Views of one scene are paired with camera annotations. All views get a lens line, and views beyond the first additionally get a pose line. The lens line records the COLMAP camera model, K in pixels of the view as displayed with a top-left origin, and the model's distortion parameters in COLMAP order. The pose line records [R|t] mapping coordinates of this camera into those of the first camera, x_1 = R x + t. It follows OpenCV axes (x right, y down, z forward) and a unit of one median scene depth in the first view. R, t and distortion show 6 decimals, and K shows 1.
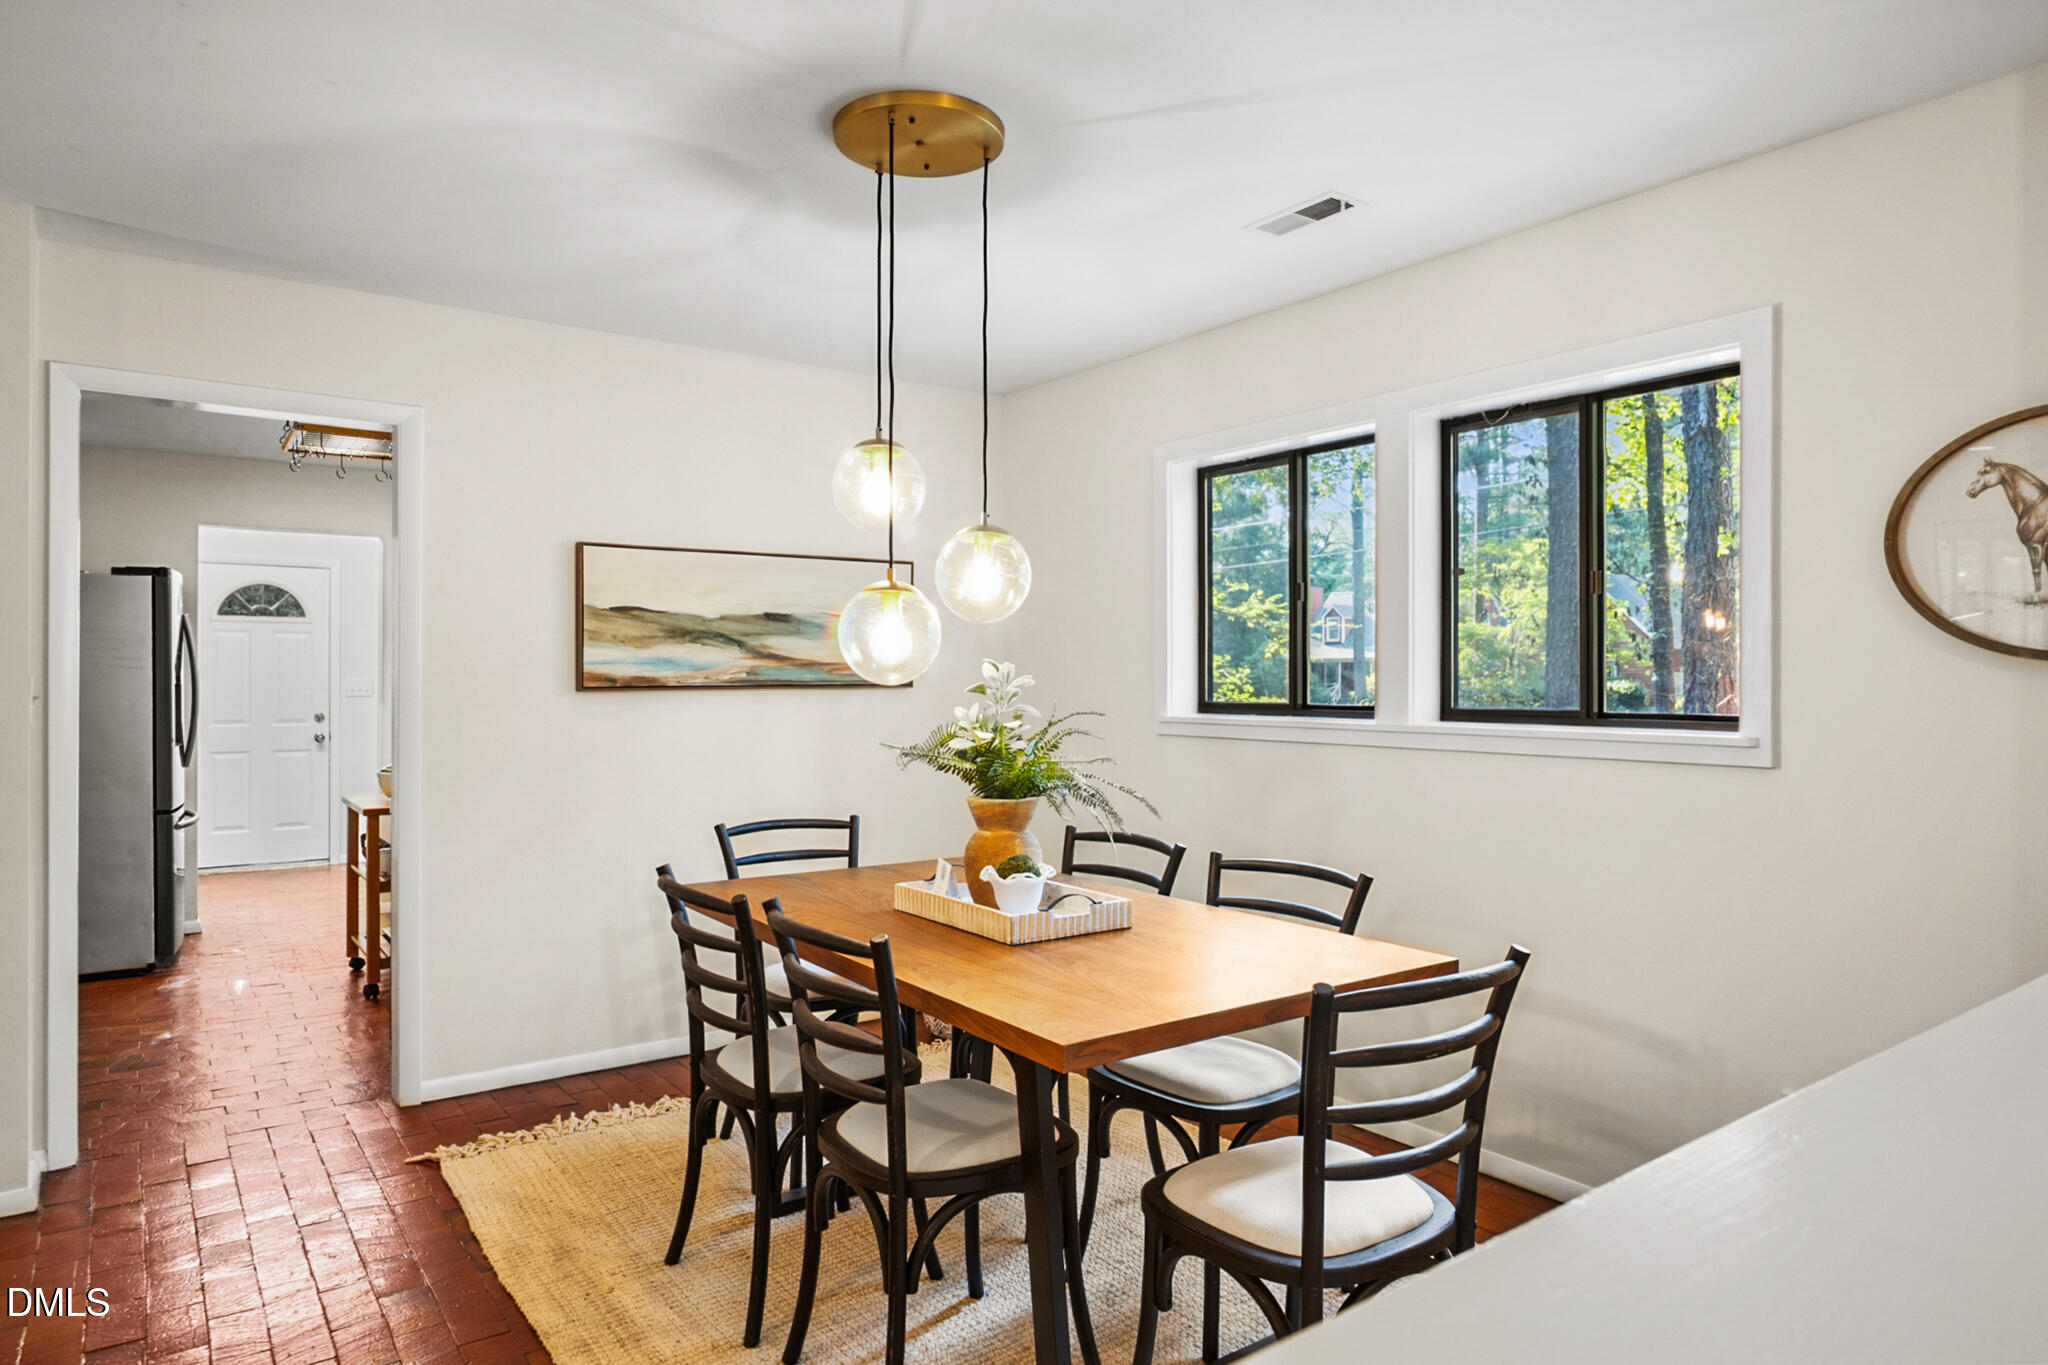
lens RADIAL K [[1196.2, 0, 1019.0], [0, 1196.2, 680.9], [0, 0, 1]] dist [0.005001, -0.000550]
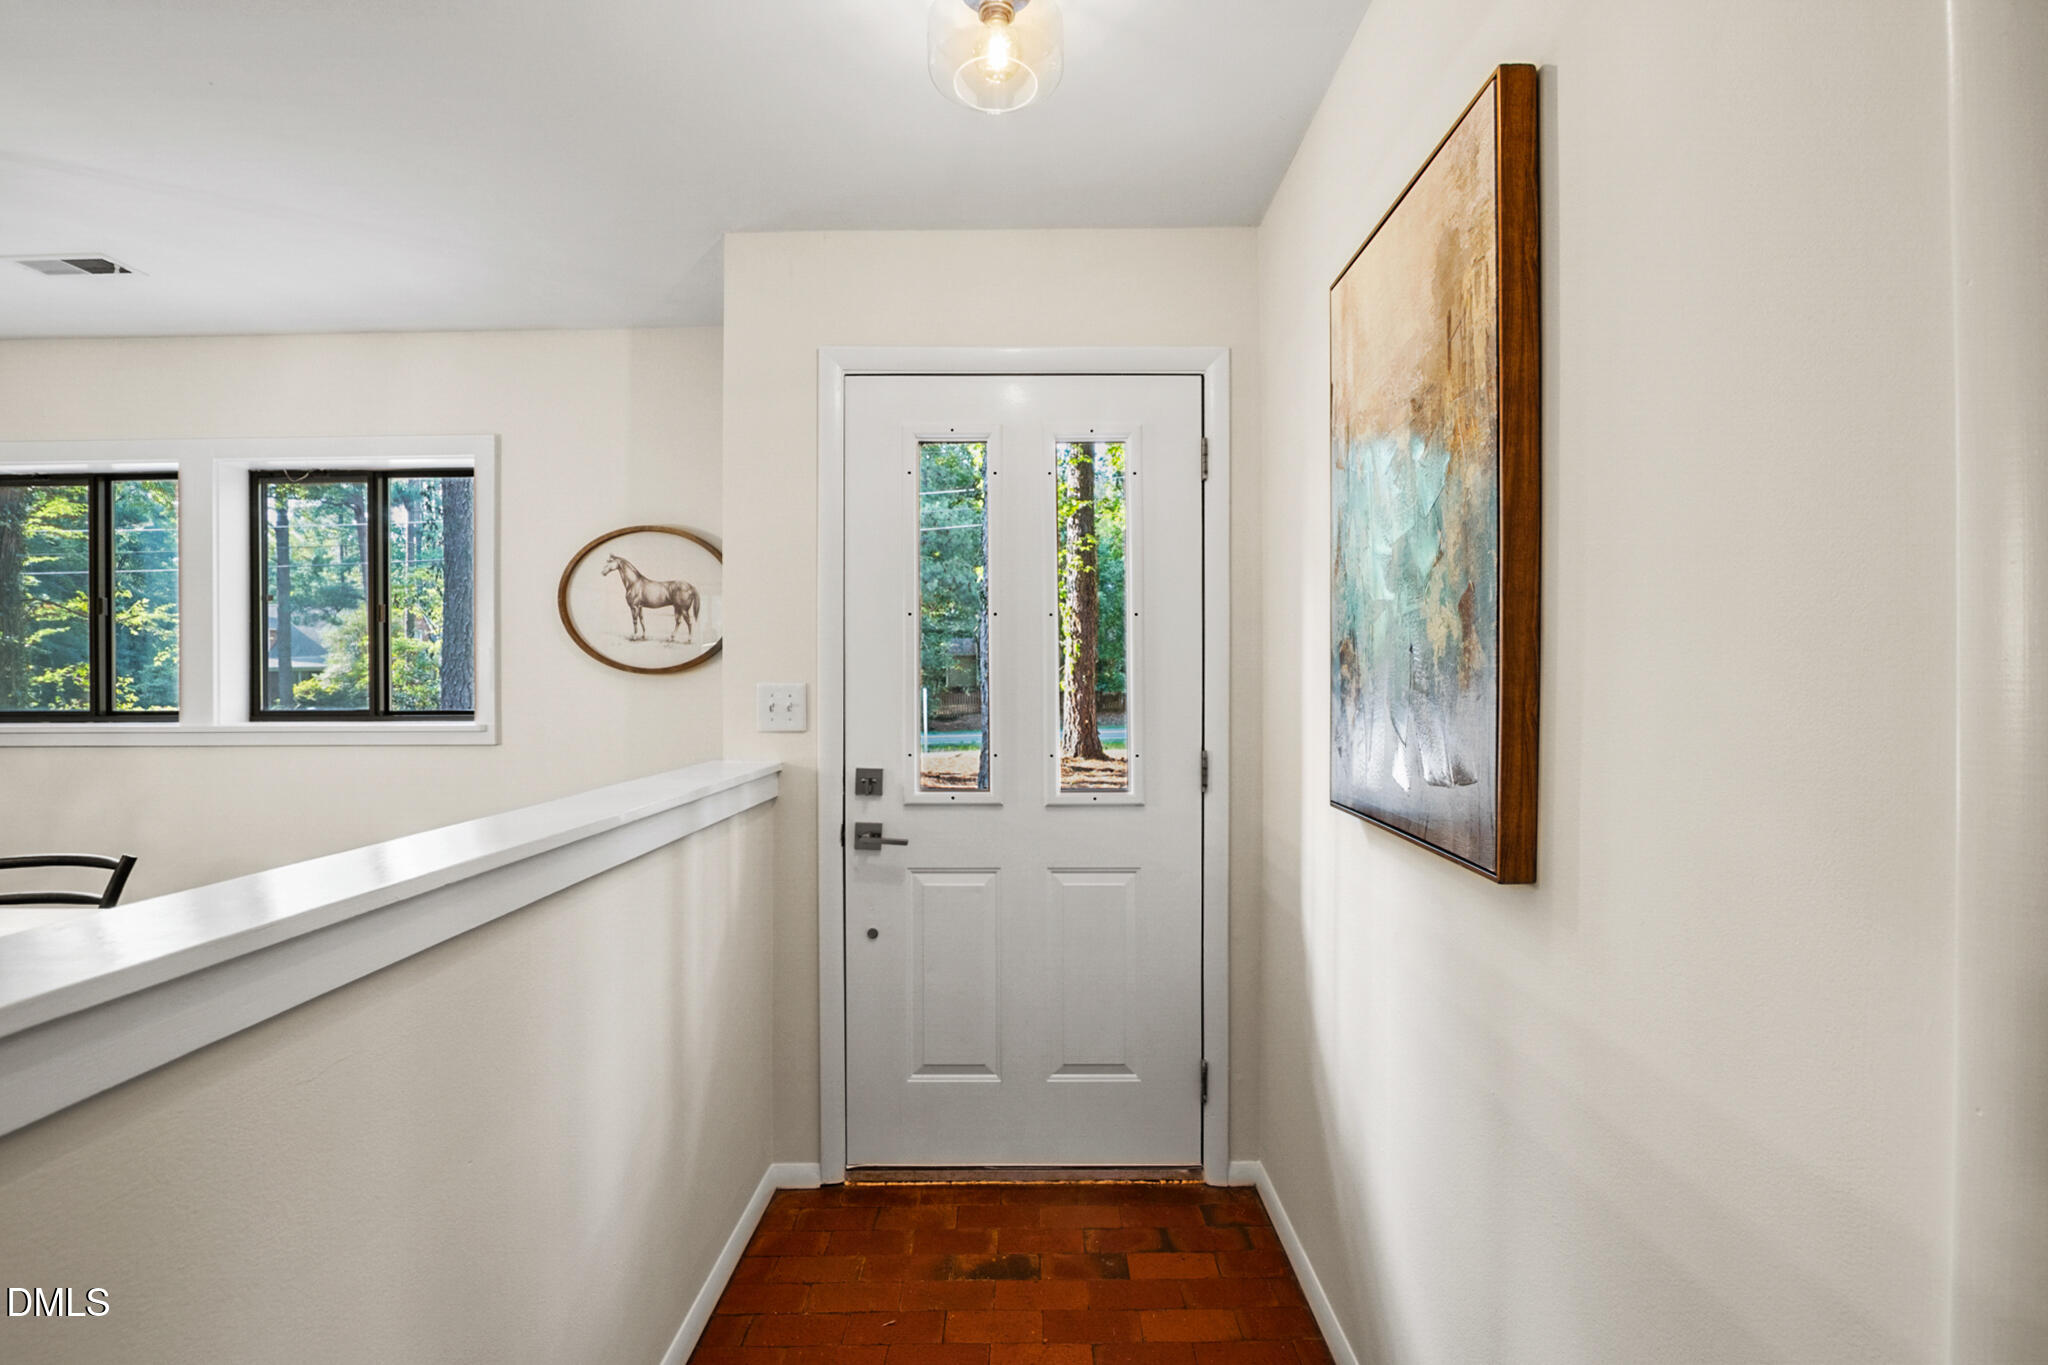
lens RADIAL K [[938.4, 0, 1025.0], [0, 938.4, 690.3], [0, 0, 1]] dist [-0.018611, -0.001066]
pose [[0.591325, -0.010732, 0.806362, 0.064488], [0.007704, 0.999941, 0.007660, 0.001002], [-0.806396, 0.001683, 0.591373, -0.172700]]
